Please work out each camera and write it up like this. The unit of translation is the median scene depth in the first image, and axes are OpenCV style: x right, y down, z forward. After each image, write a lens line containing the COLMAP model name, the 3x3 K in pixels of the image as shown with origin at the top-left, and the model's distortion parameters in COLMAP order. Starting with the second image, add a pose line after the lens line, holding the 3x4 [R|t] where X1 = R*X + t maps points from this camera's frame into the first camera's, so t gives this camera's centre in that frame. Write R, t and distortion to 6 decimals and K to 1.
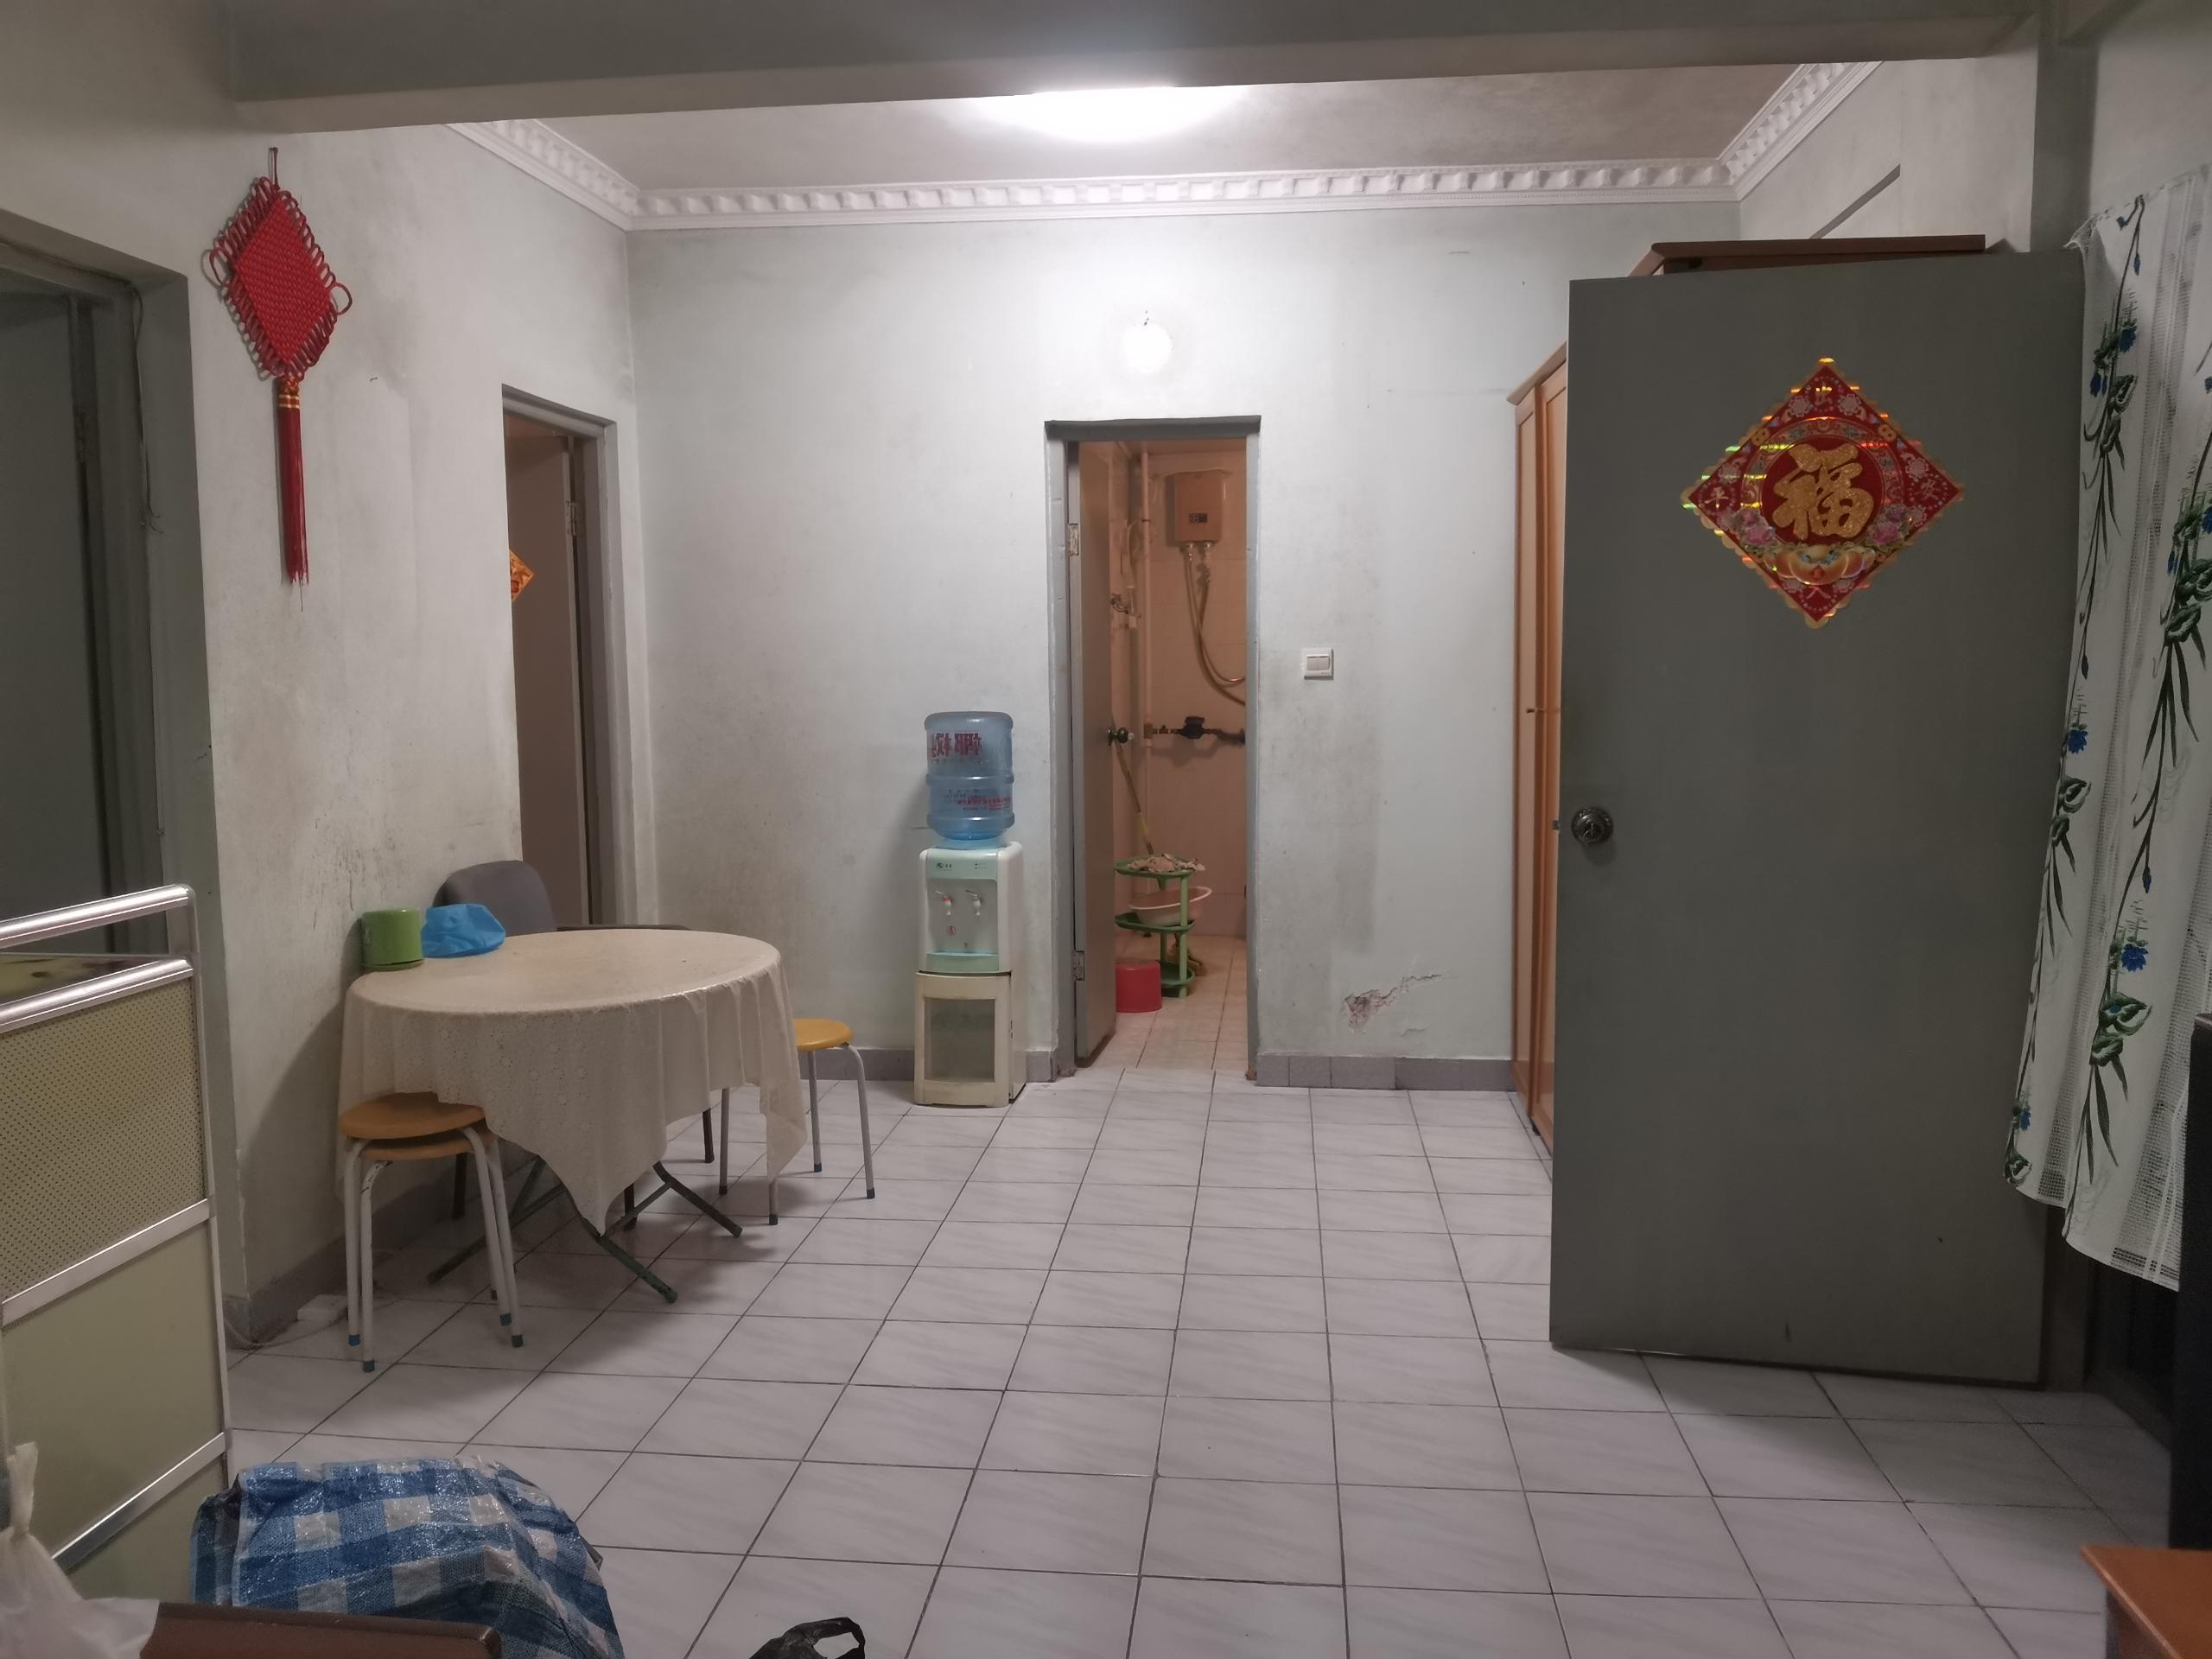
lens RADIAL K [[1657.4, 0, 1097.6], [0, 1657.4, 795.7], [0, 0, 1]] dist [0.006459, -0.004376]
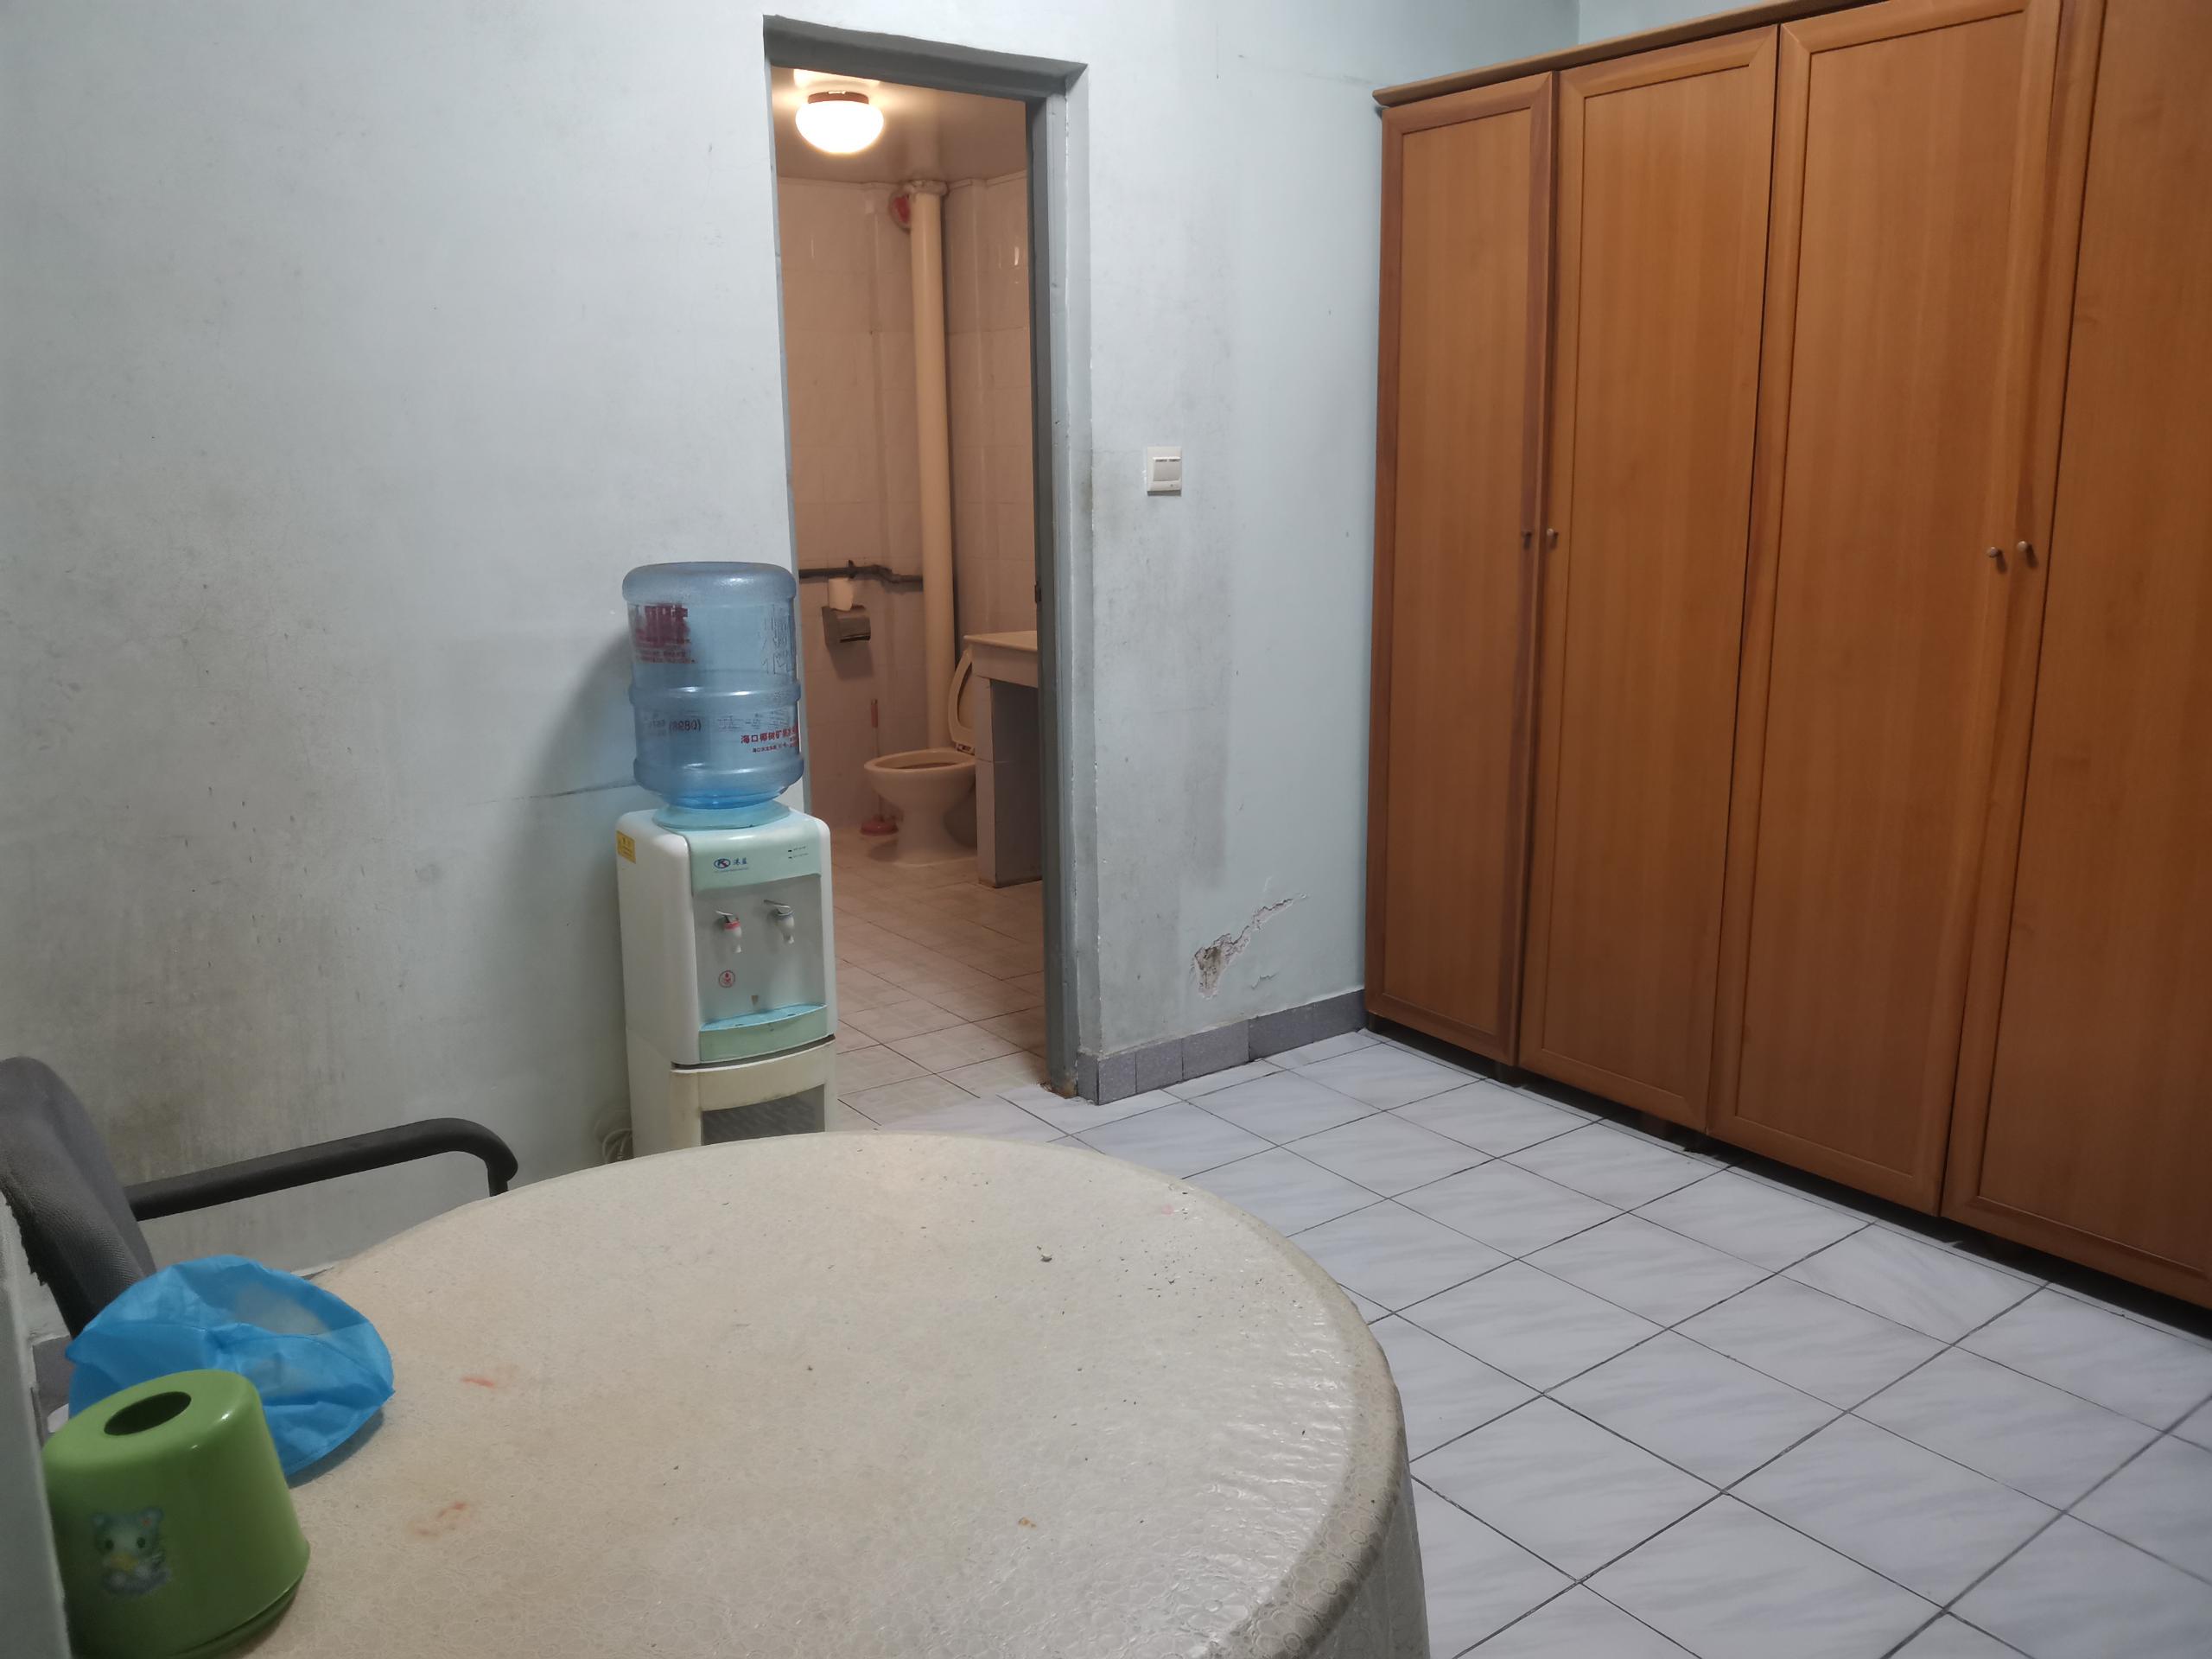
lens RADIAL K [[1631.4, 0, 1101.1], [0, 1631.4, 819.1], [0, 0, 1]] dist [0.064385, -0.161590]
pose [[0.733978, -0.143083, 0.663931, -0.334409], [0.061783, 0.987570, 0.144529, -0.037678], [-0.676358, -0.065062, 0.733694, 0.518916]]
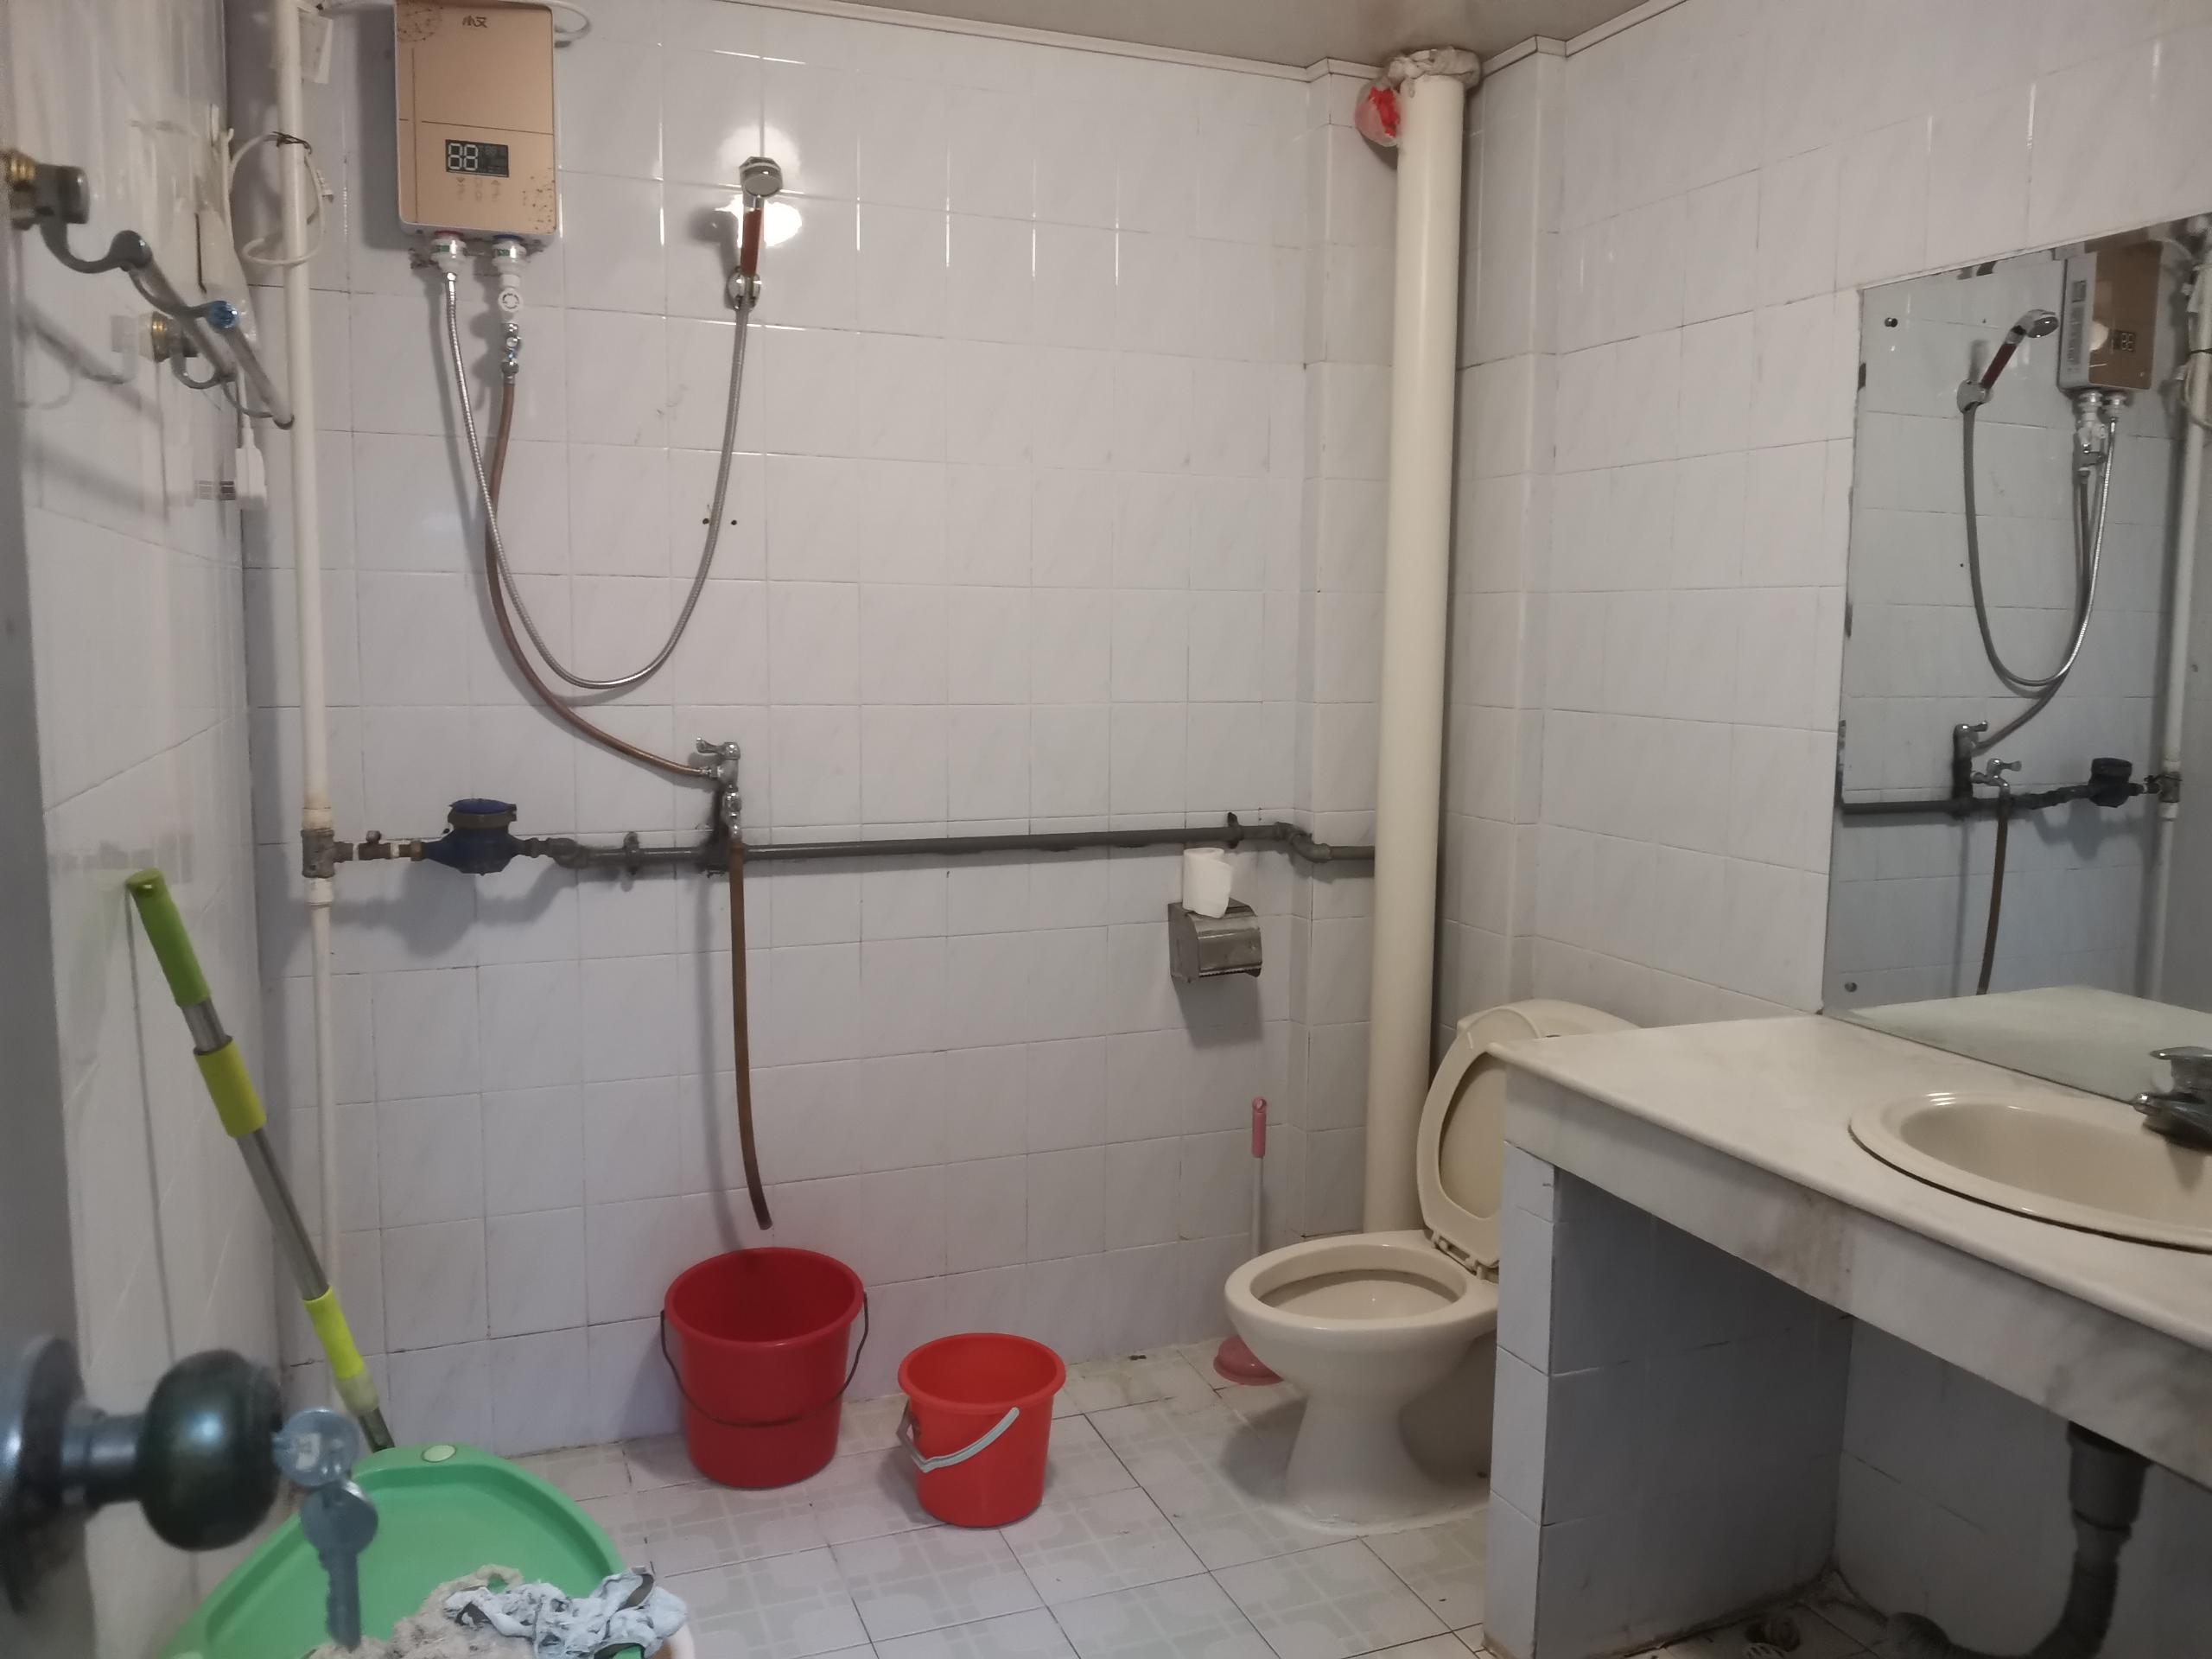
lens RADIAL K [[1631.4, 0, 1101.1], [0, 1631.4, 819.1], [0, 0, 1]] dist [0.064385, -0.161590]
pose [[0.878941, -0.031182, 0.475909, 0.021019], [0.019343, 0.999370, 0.029756, -0.078225], [-0.476537, -0.016948, 0.878991, 1.023639]]
